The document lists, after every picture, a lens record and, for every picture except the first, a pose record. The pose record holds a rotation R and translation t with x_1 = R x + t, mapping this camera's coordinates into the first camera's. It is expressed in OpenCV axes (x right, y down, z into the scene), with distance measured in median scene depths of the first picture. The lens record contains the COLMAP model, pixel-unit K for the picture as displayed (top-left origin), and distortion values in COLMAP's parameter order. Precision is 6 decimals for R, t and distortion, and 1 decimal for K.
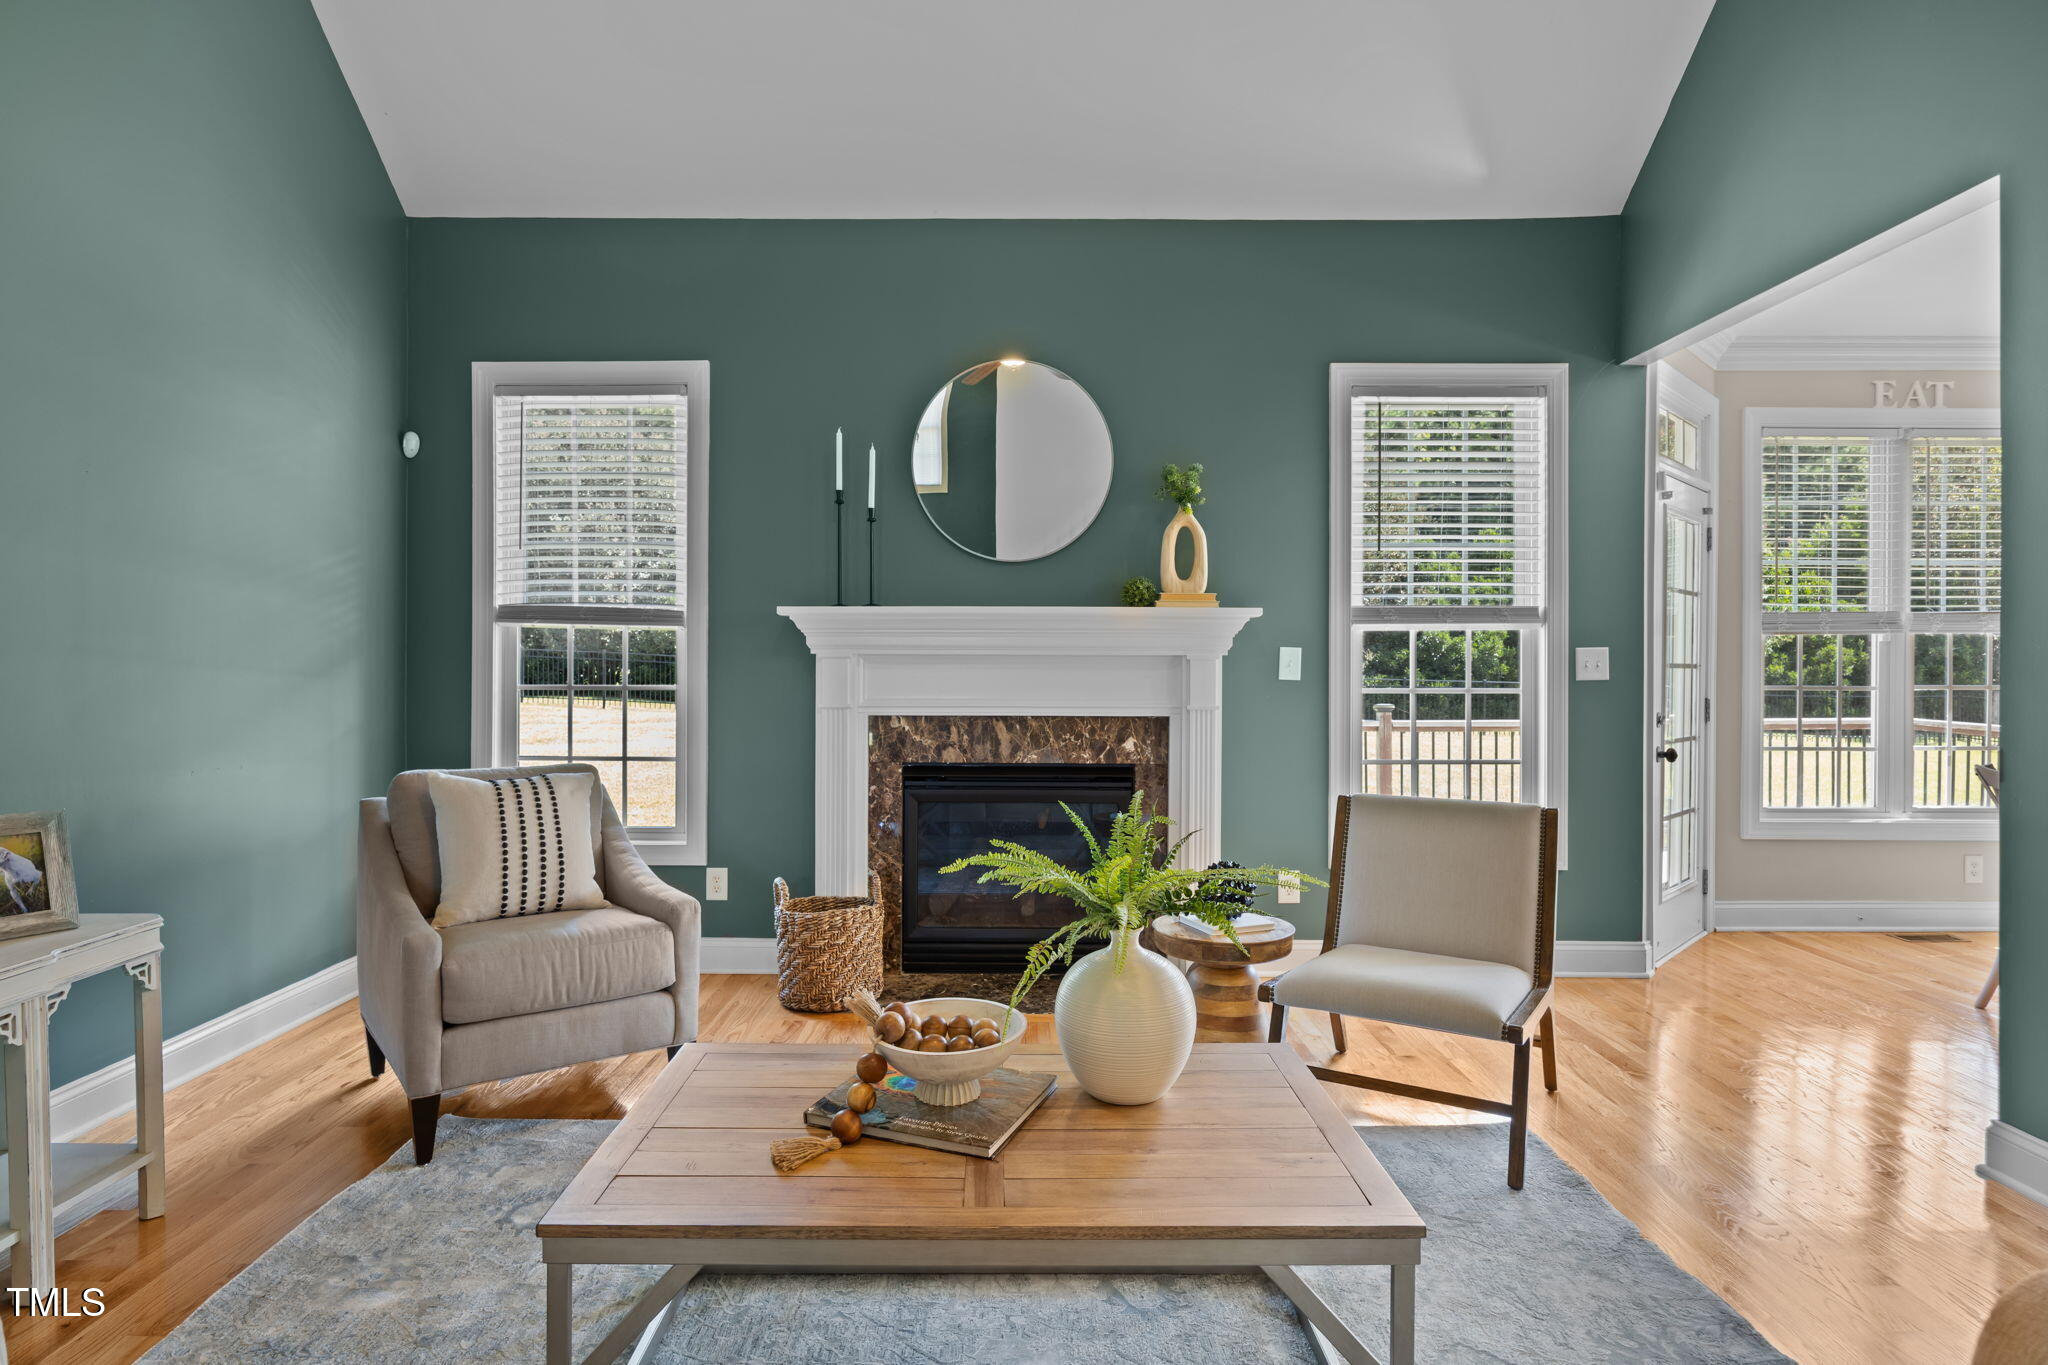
lens RADIAL K [[750.5, 0, 981.2], [0, 750.5, 687.3], [0, 0, 1]] dist [0.000081, -0.000164]
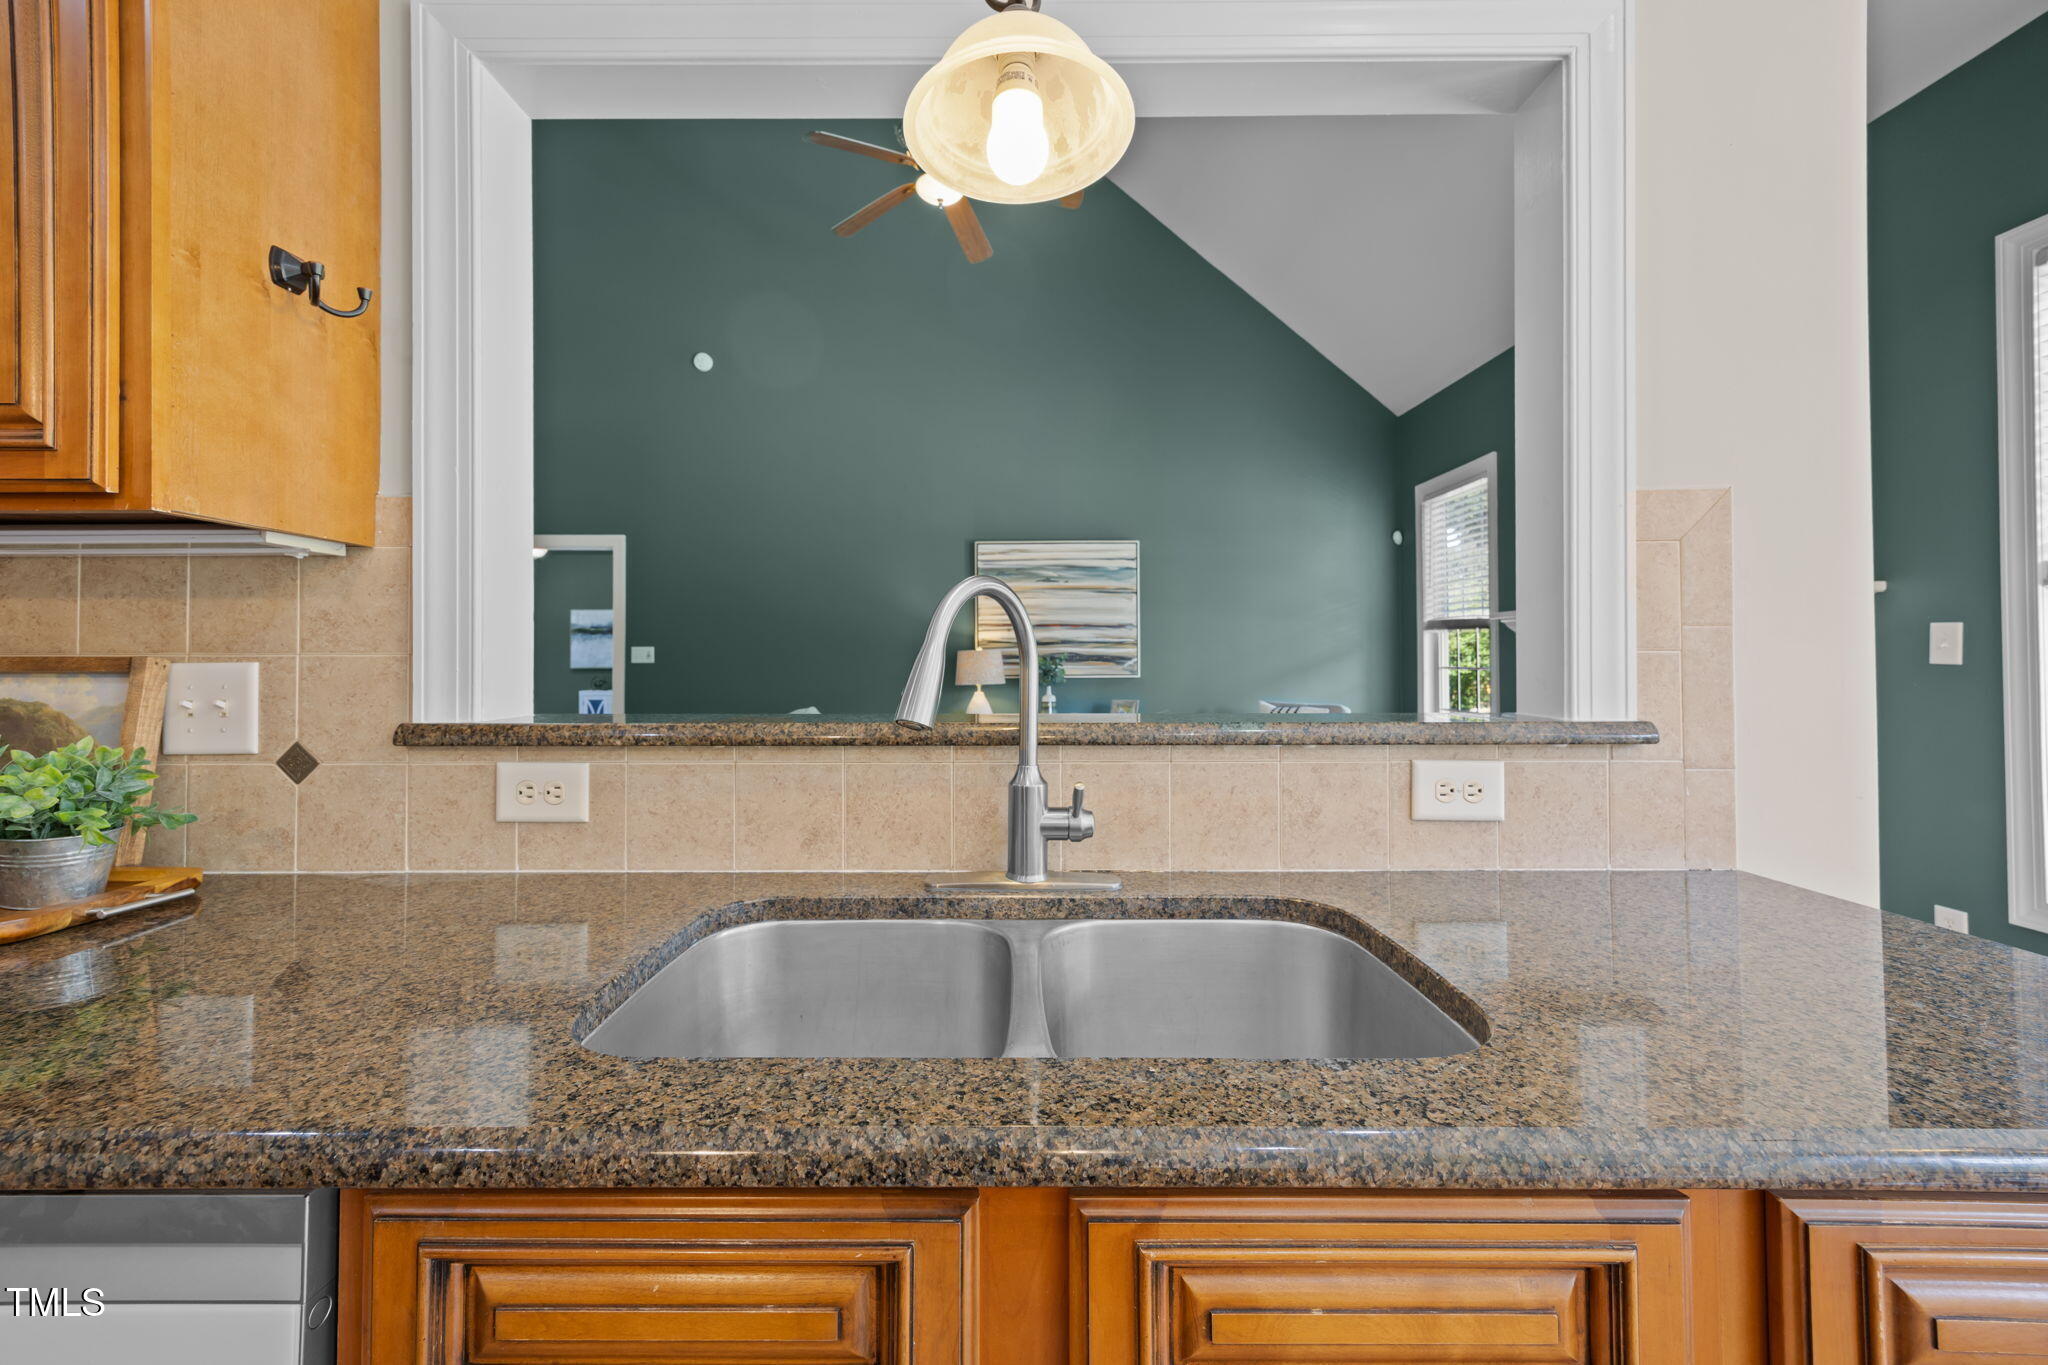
lens RADIAL K [[834.4, 0, 1016.2], [0, 834.4, 667.0], [0, 0, 1]] dist [-0.014110, -0.000111]
pose [[0.015661, 0.002387, -0.999875, 1.247786], [-0.003098, 0.999992, 0.002339, -0.005918], [0.999873, 0.003061, 0.015668, 0.021704]]
